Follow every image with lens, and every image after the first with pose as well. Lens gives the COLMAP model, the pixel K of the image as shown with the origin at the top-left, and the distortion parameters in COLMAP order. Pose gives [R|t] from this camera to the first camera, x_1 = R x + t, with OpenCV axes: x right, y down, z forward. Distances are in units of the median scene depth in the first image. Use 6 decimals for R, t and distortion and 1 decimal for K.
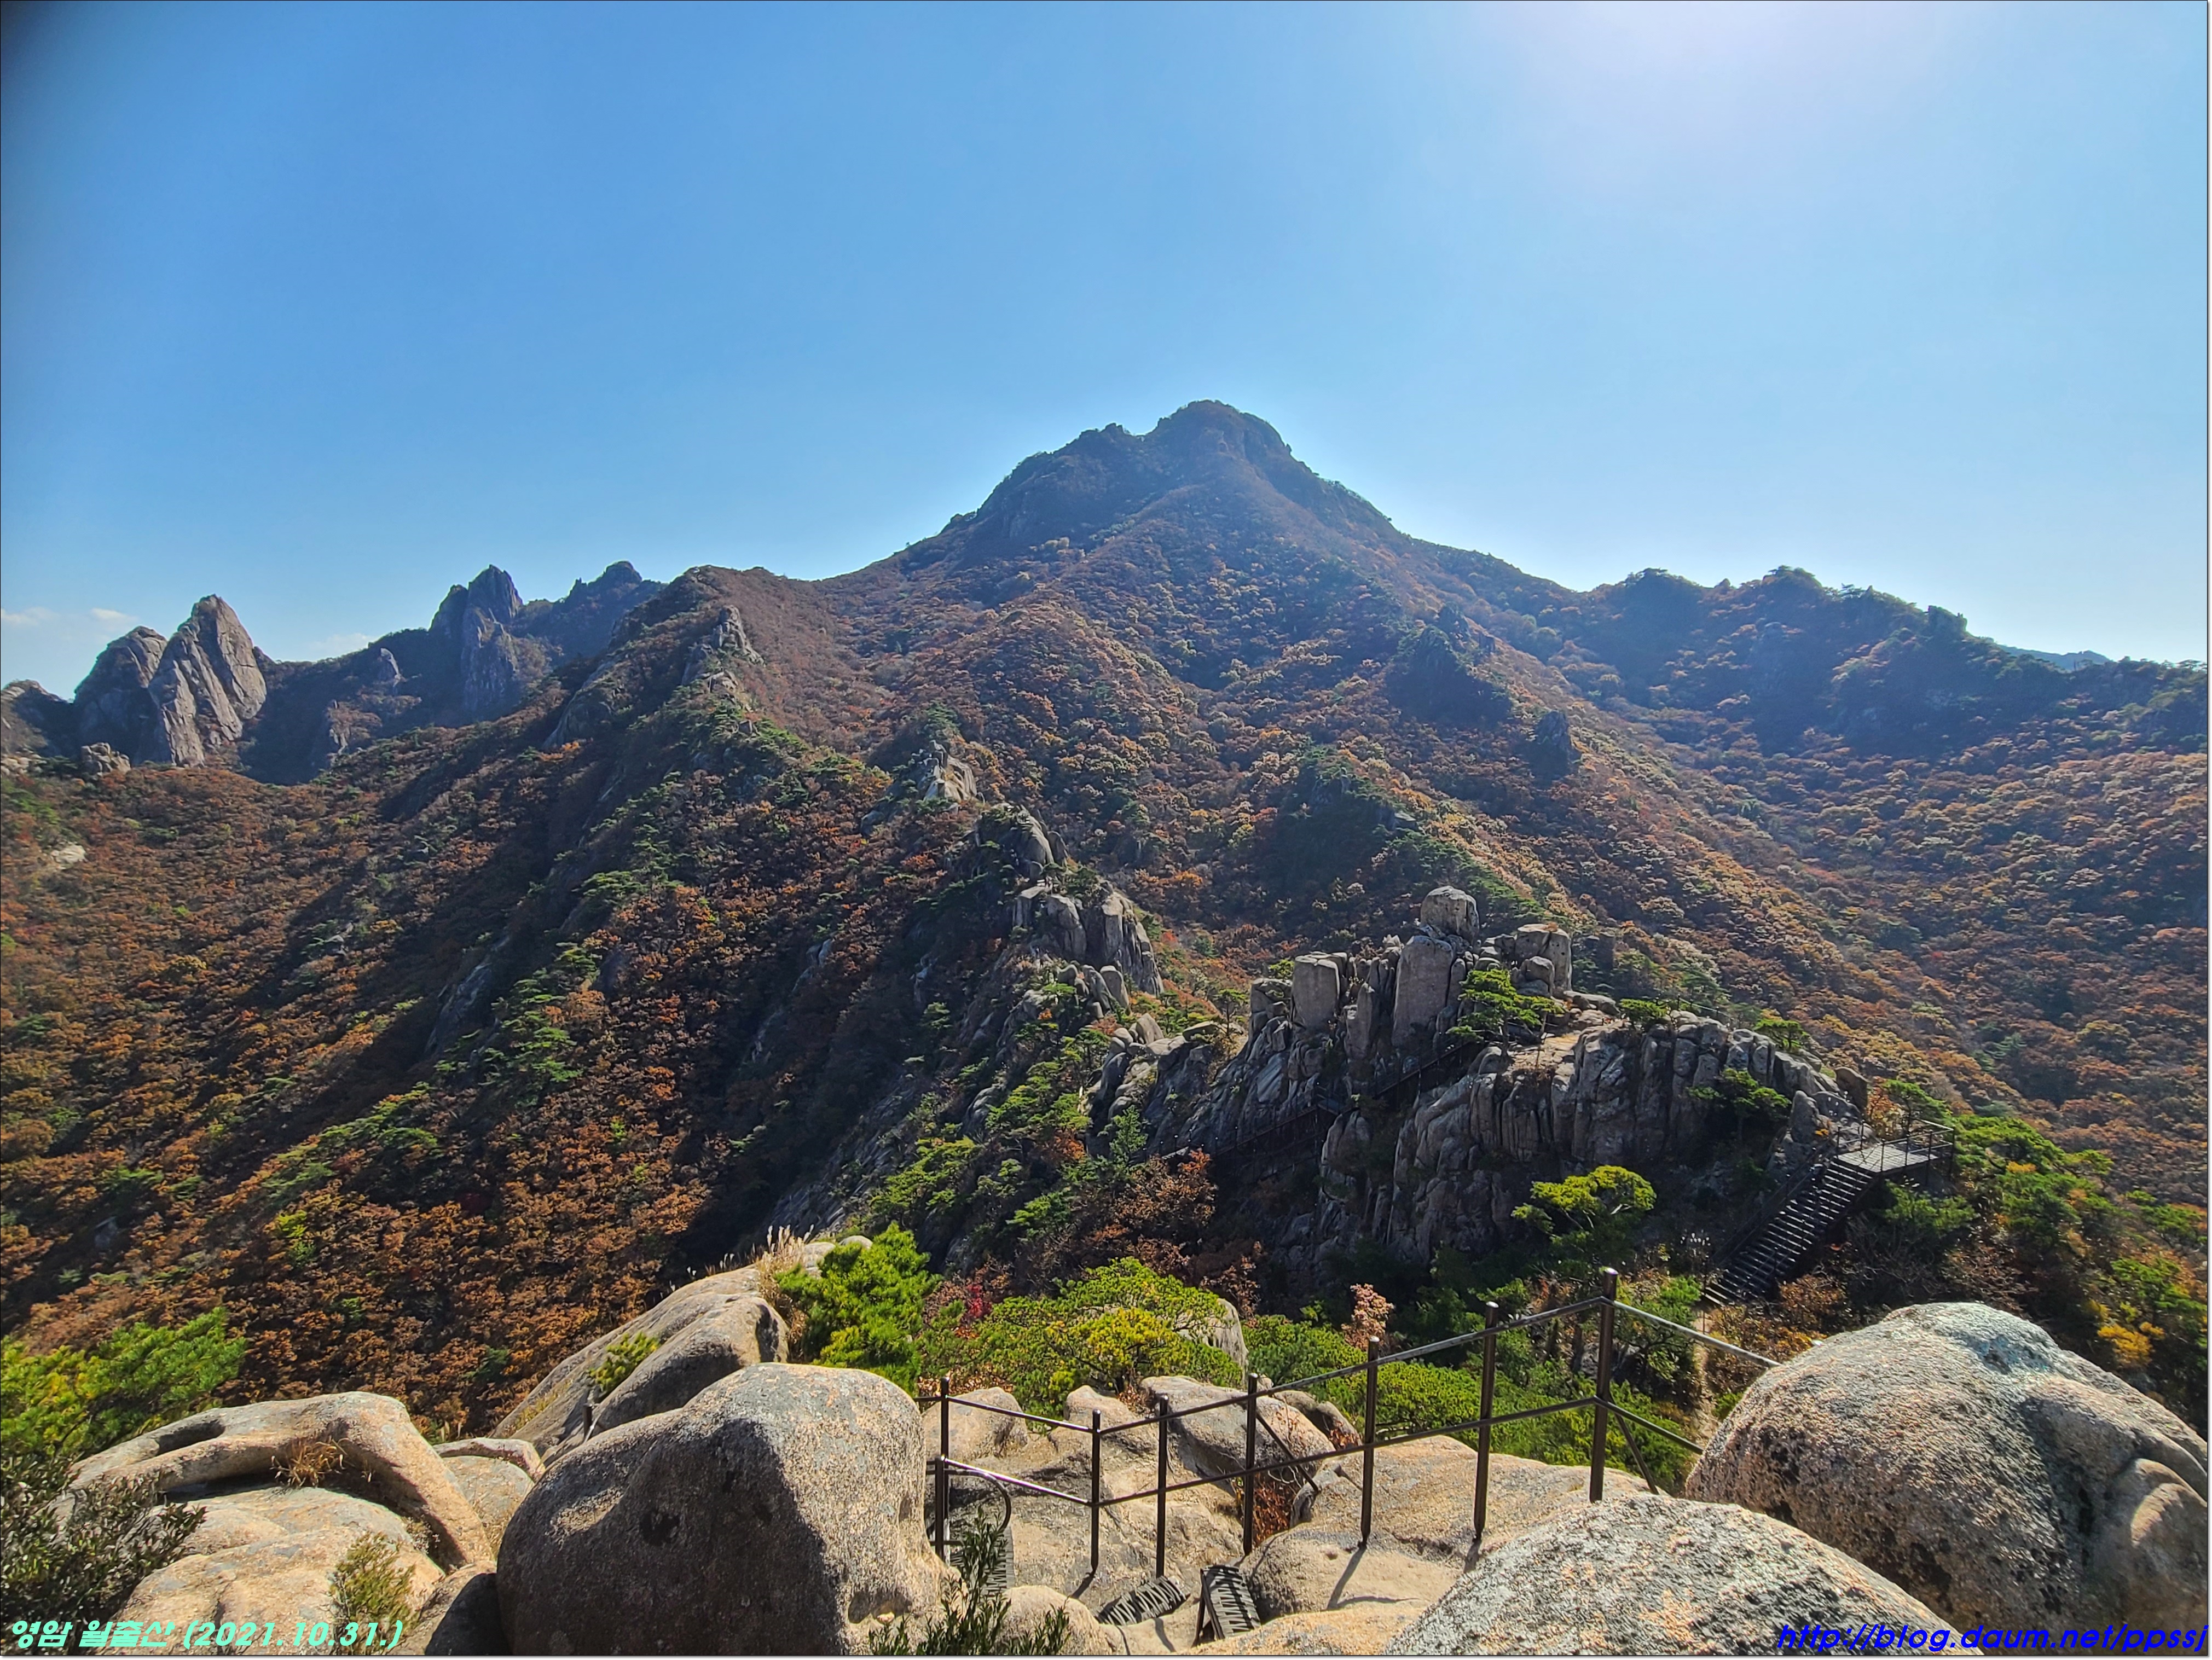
lens RADIAL K [[877.9, 0, 1106.0], [0, 877.9, 830.0], [0, 0, 1]] dist [0.041050, -0.000006]
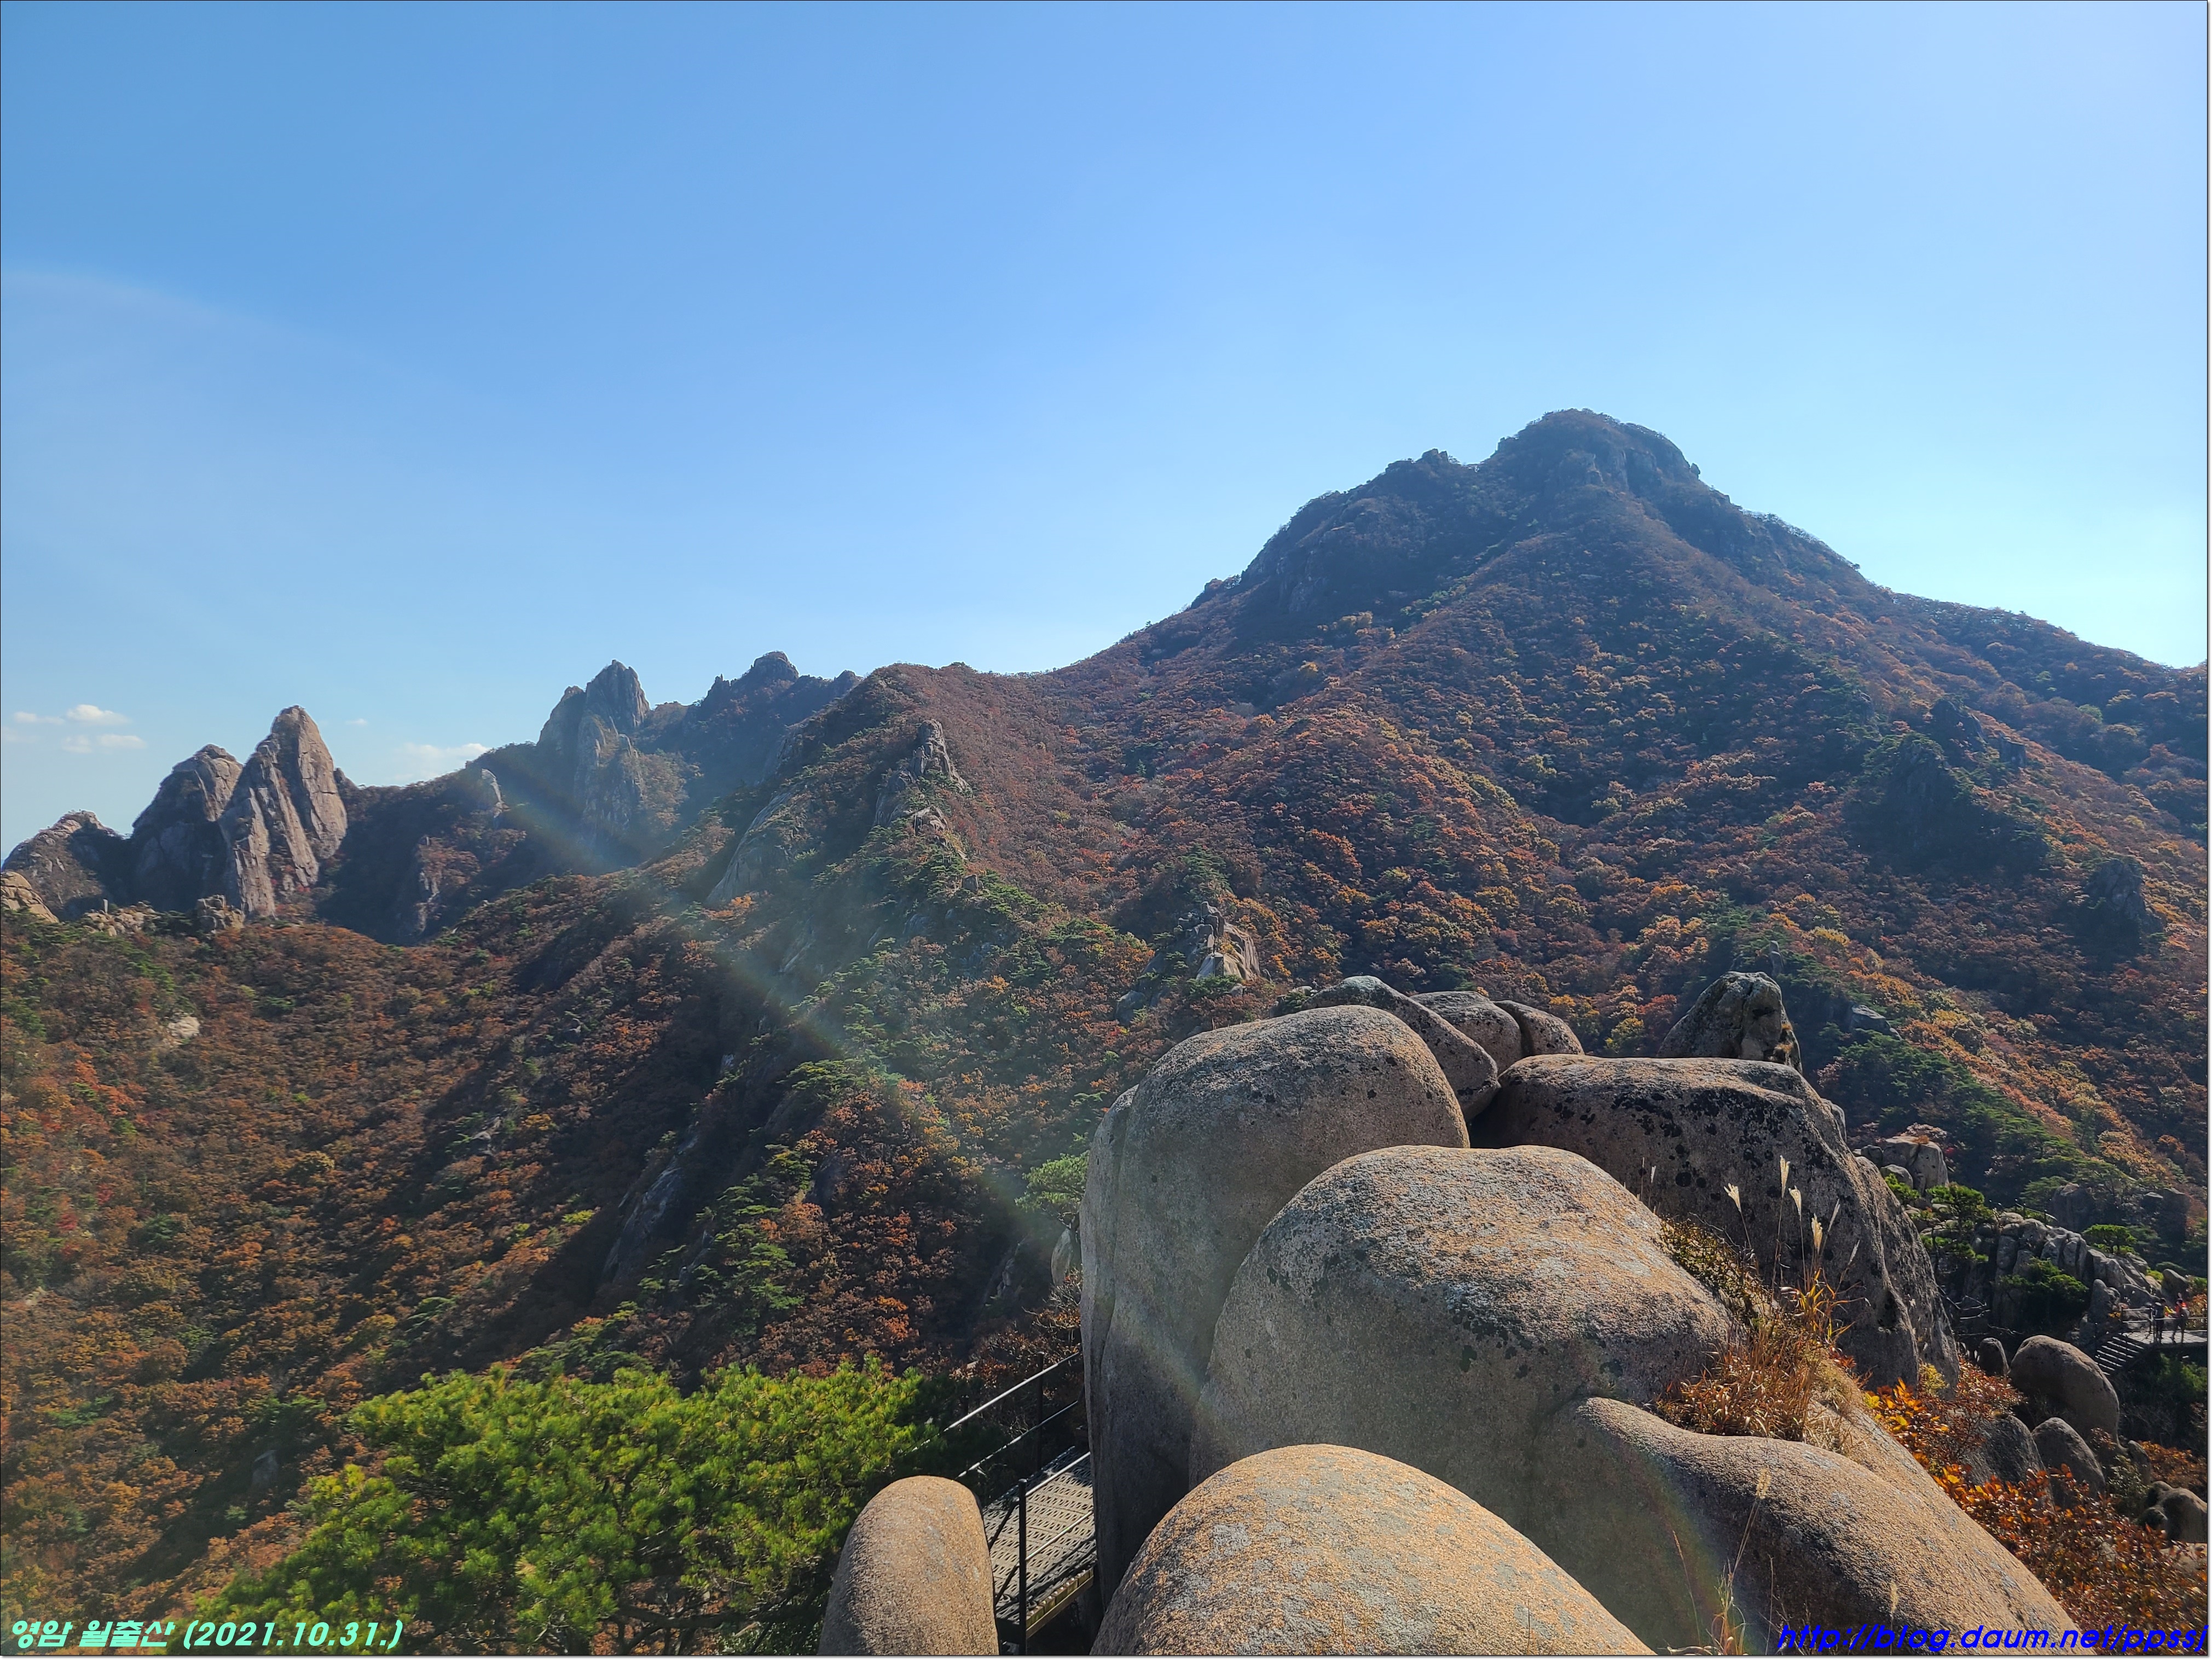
lens RADIAL K [[1532.2, 0, 1106.0], [0, 1532.2, 830.0], [0, 0, 1]] dist [0.046830, -0.006498]
pose [[0.981021, -0.003878, -0.193863, -0.014716], [-0.019073, 0.993021, -0.116382, -0.003706], [0.192961, 0.117871, 0.974101, -0.286547]]
